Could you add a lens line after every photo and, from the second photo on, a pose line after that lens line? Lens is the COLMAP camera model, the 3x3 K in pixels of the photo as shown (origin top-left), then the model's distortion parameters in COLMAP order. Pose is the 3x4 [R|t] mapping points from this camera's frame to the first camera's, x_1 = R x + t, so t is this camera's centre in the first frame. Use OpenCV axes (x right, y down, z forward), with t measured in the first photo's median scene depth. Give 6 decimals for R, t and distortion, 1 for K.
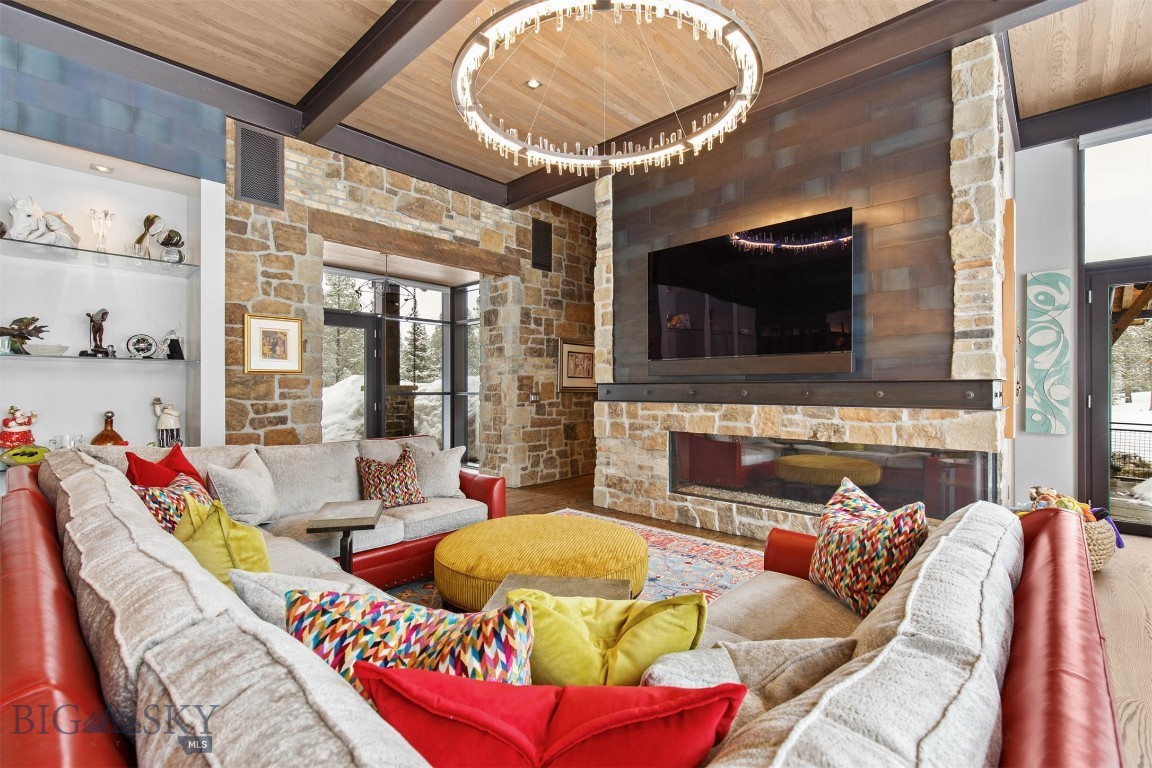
lens RADIAL K [[516.9, 0, 577.2], [0, 516.9, 386.7], [0, 0, 1]] dist [0.002022, -0.000460]
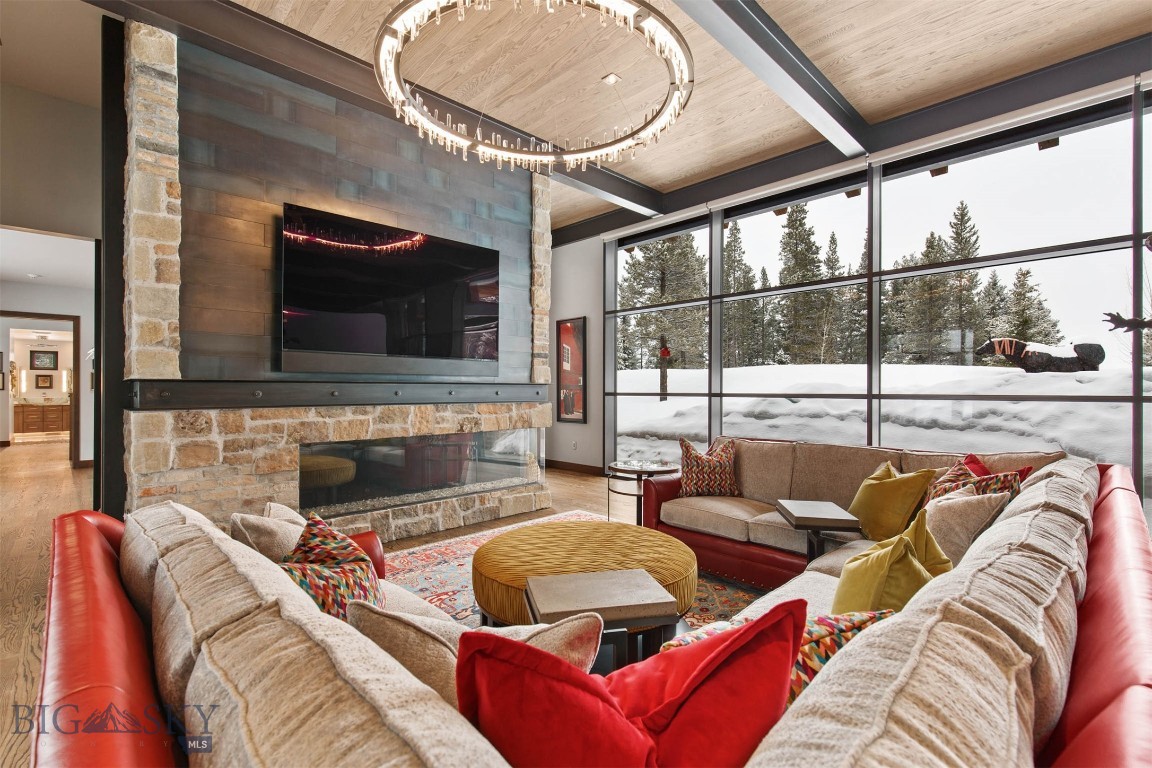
lens RADIAL K [[516.9, 0, 577.4], [0, 516.9, 388.5], [0, 0, 1]] dist [0.002022, -0.000460]
pose [[0.038686, 0.000022, 0.999251, -0.591681], [-0.005555, 0.999985, 0.000193, 0.000842], [-0.999236, -0.005558, 0.038686, 0.570949]]
